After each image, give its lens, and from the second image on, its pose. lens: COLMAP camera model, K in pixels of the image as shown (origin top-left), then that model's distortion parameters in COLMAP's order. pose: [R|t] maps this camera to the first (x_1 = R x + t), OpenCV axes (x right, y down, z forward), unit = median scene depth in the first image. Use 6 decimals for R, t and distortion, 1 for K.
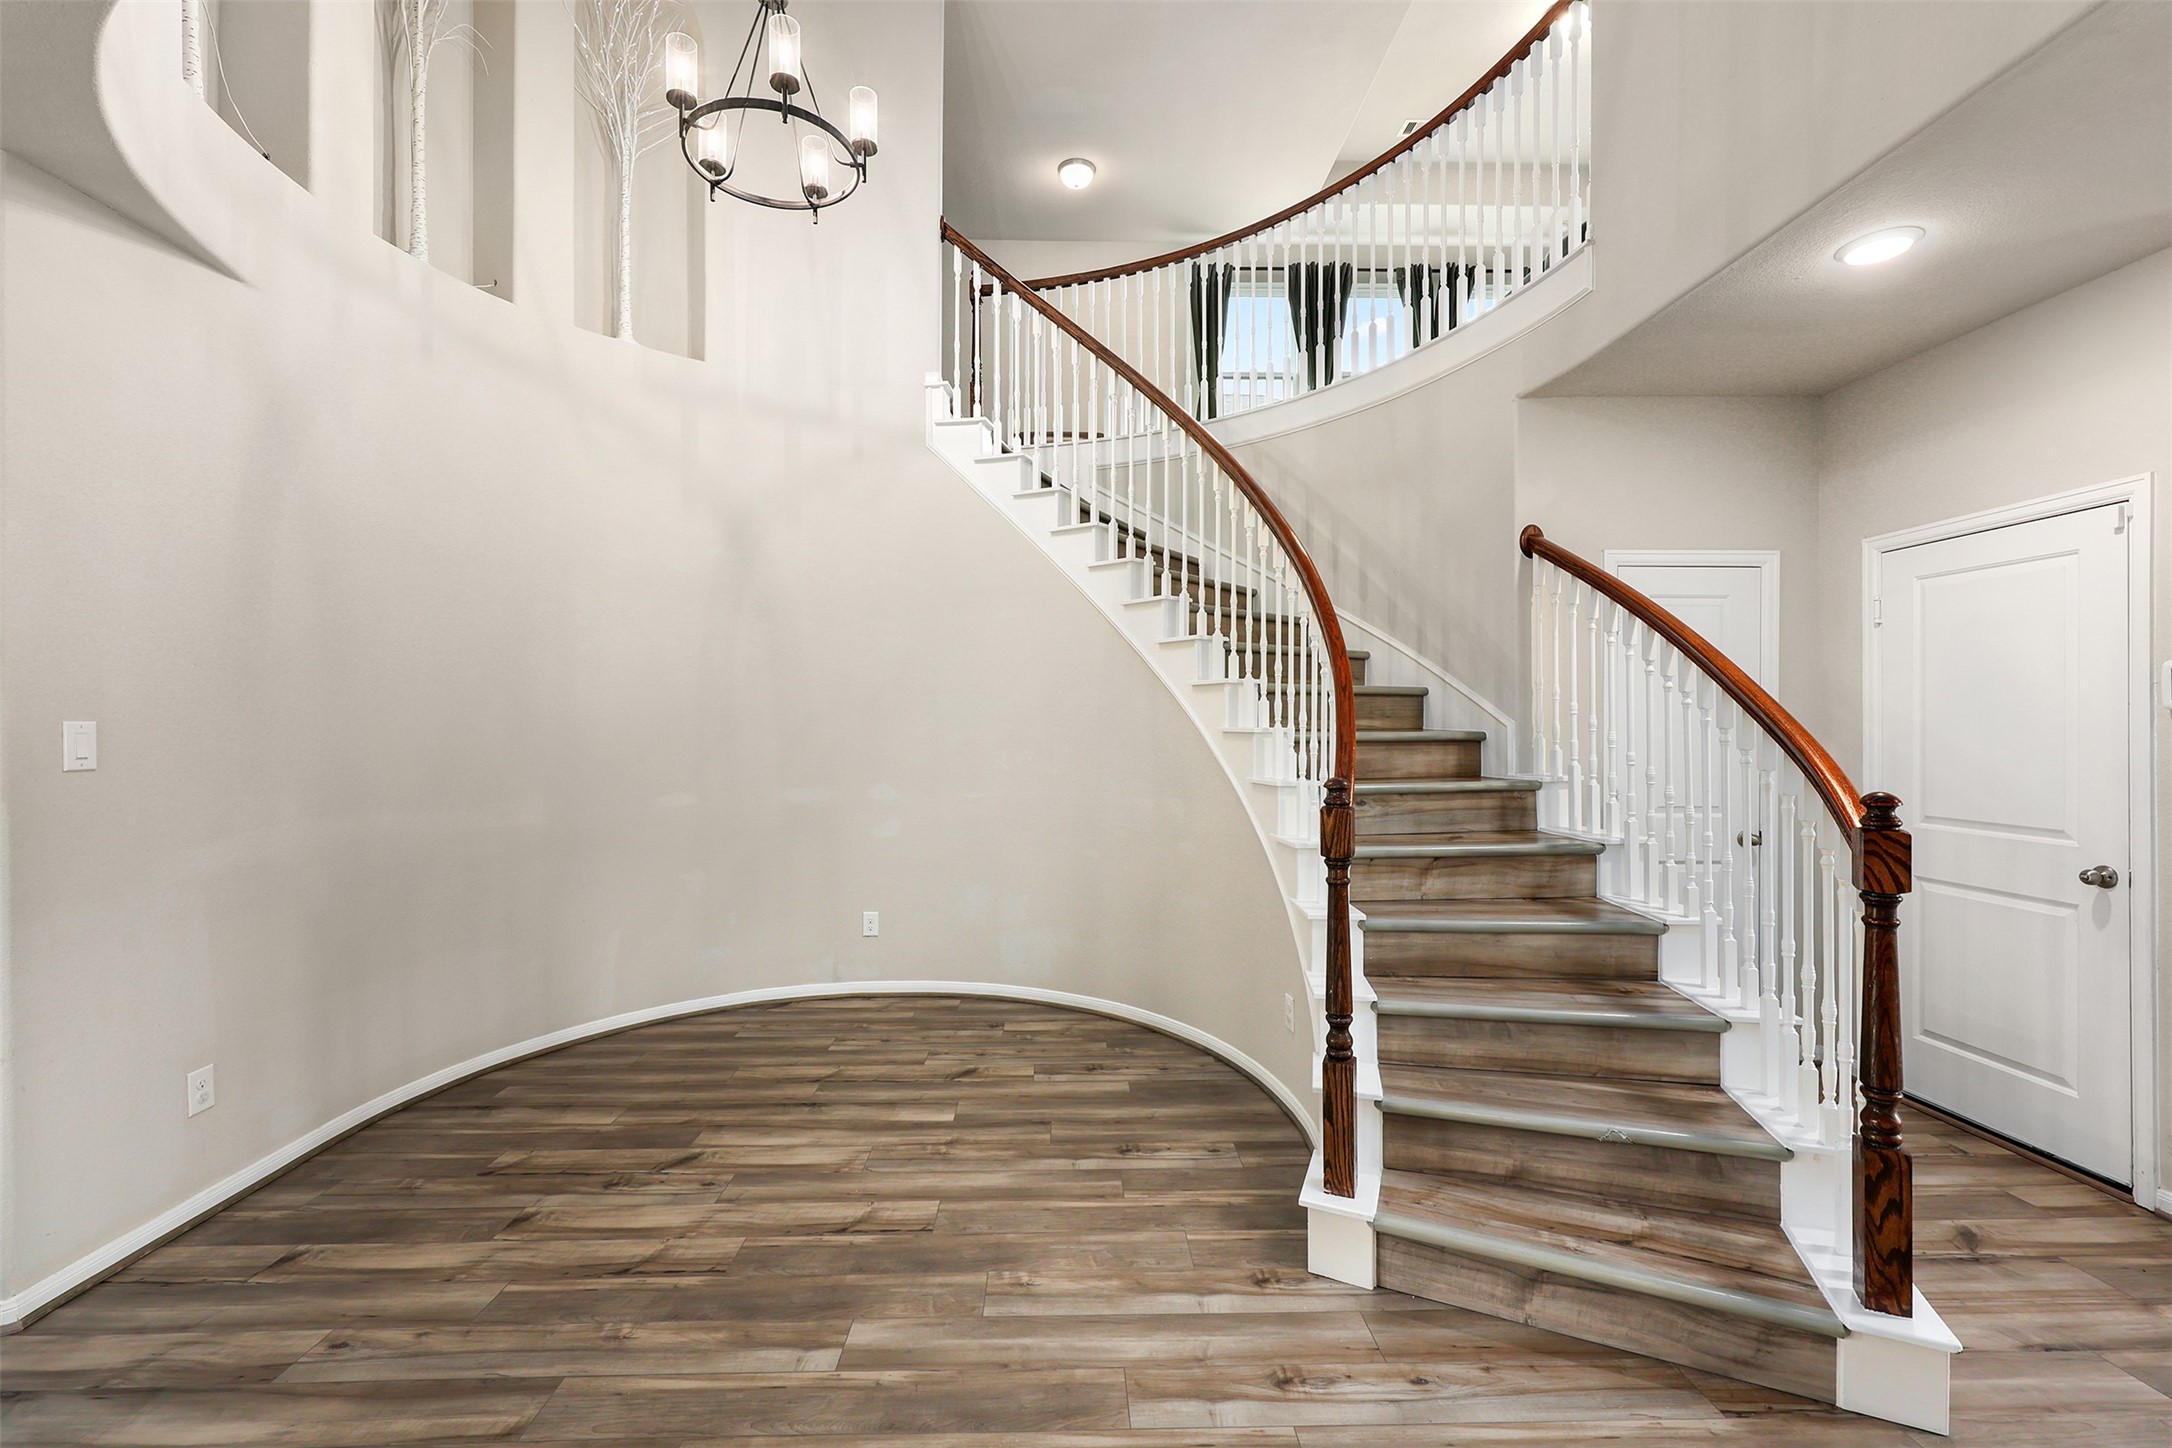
lens RADIAL K [[901.7, 0, 1089.5], [0, 901.7, 730.1], [0, 0, 1]] dist [-0.001120, -0.000808]
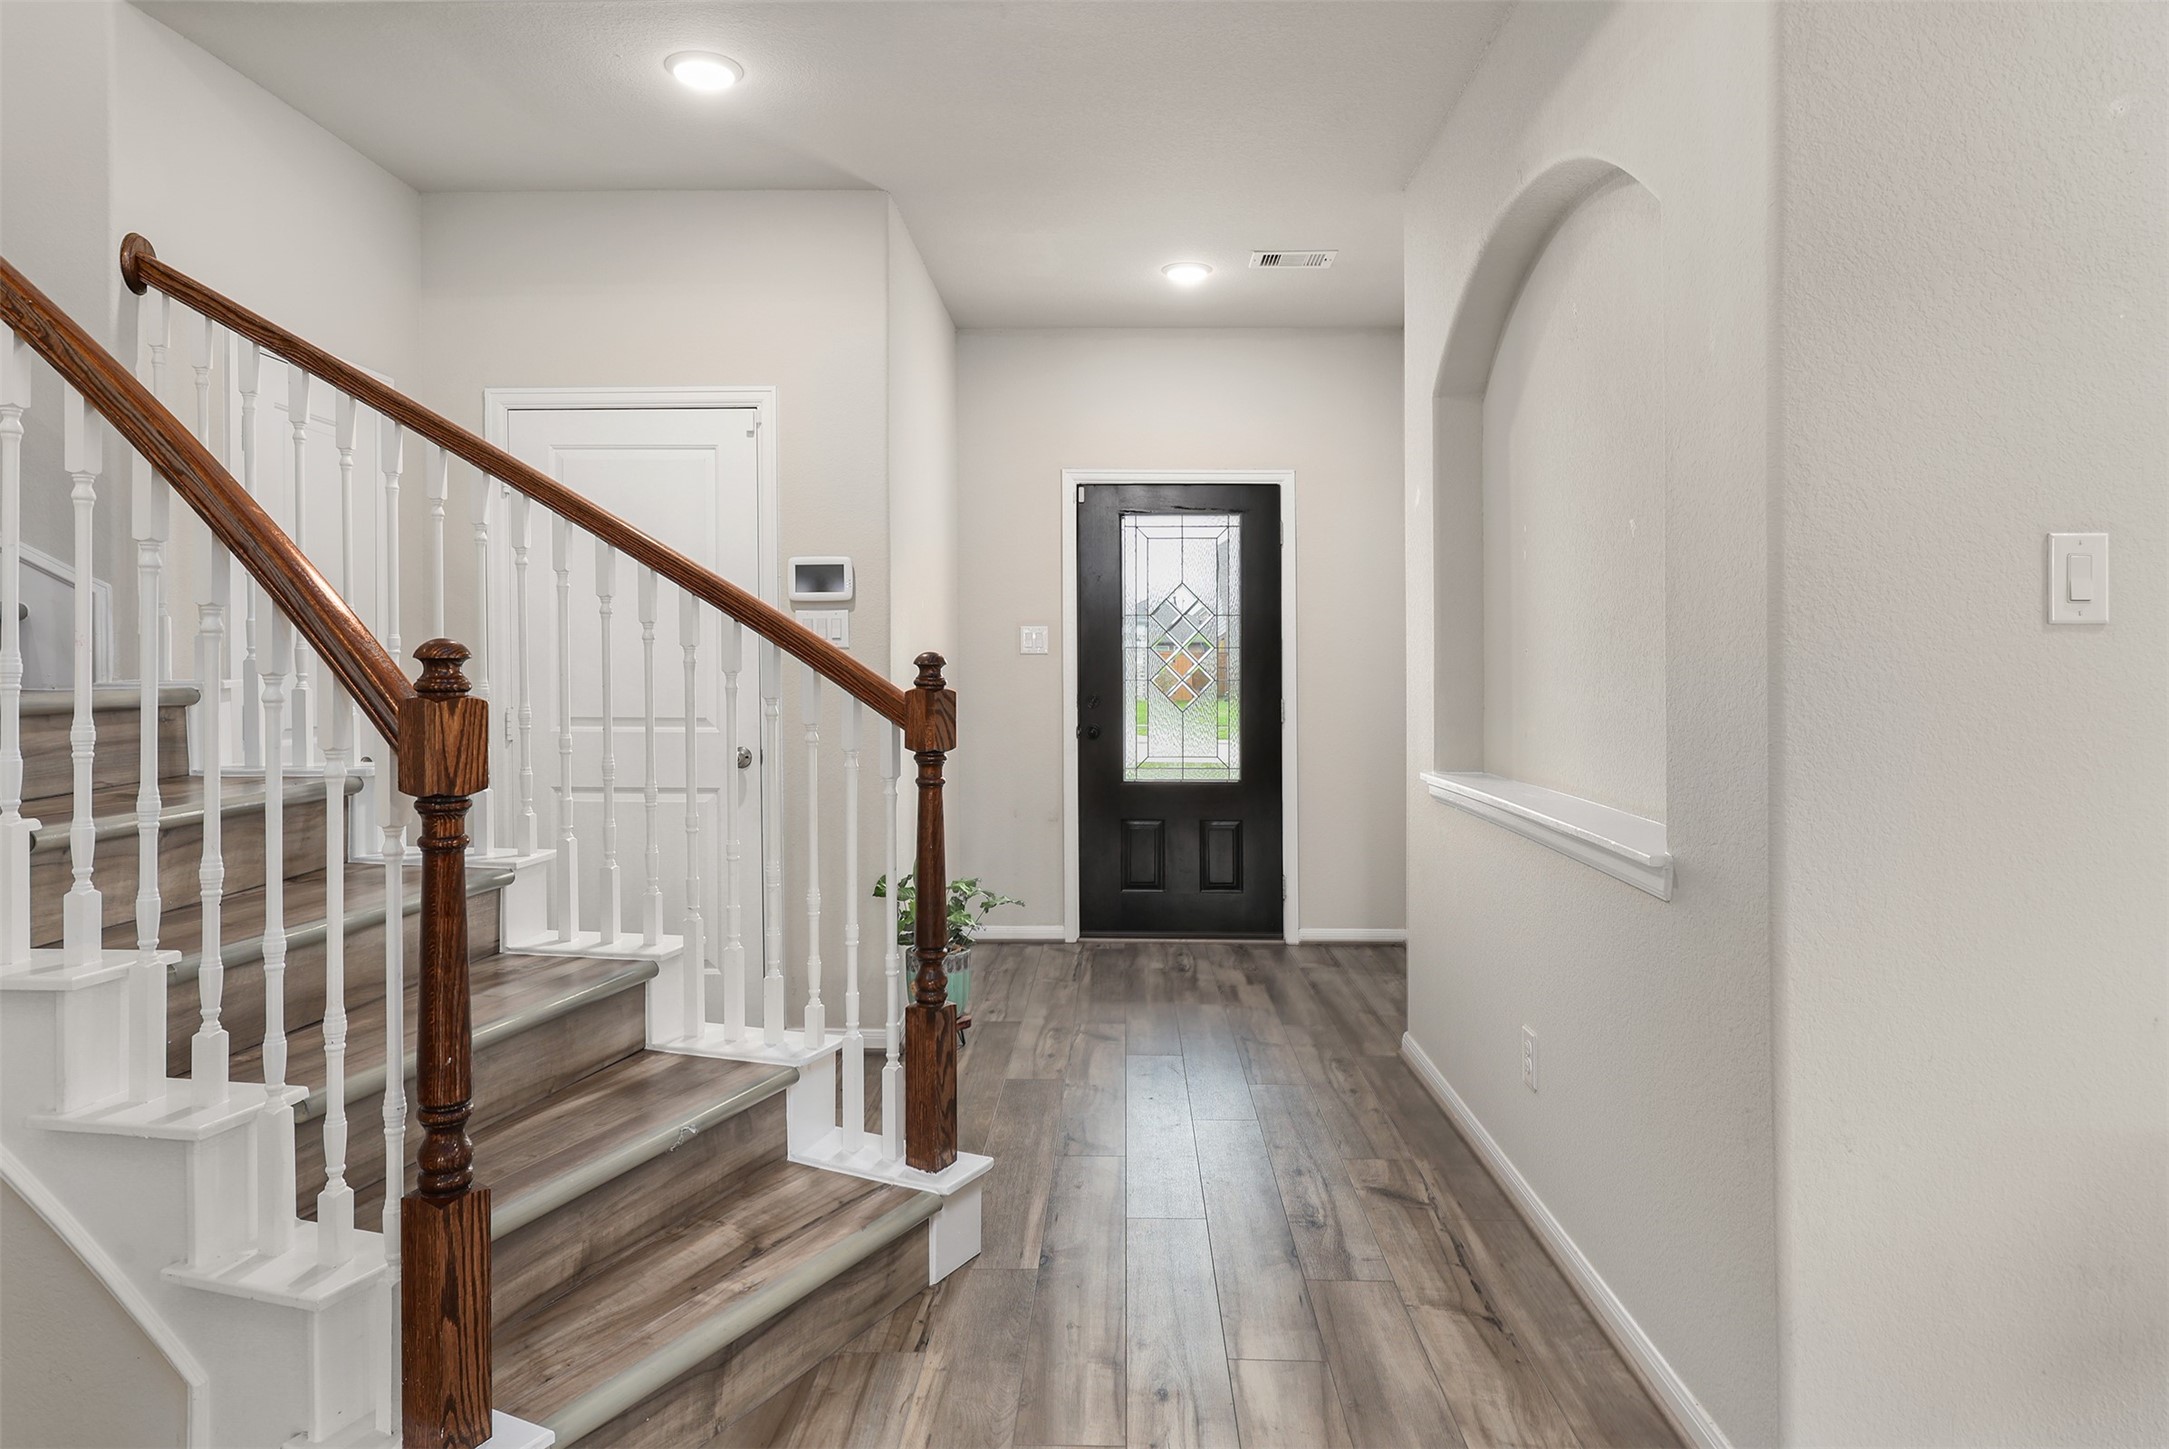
lens RADIAL K [[1289.0, 0, 1059.0], [0, 1289.0, 673.5], [0, 0, 1]] dist [-0.001103, 0.000537]
pose [[0.075711, -0.003907, 0.997122, -0.457689], [0.002765, 0.999989, 0.003708, 0.074658], [-0.997126, 0.002477, 0.075721, 0.644249]]
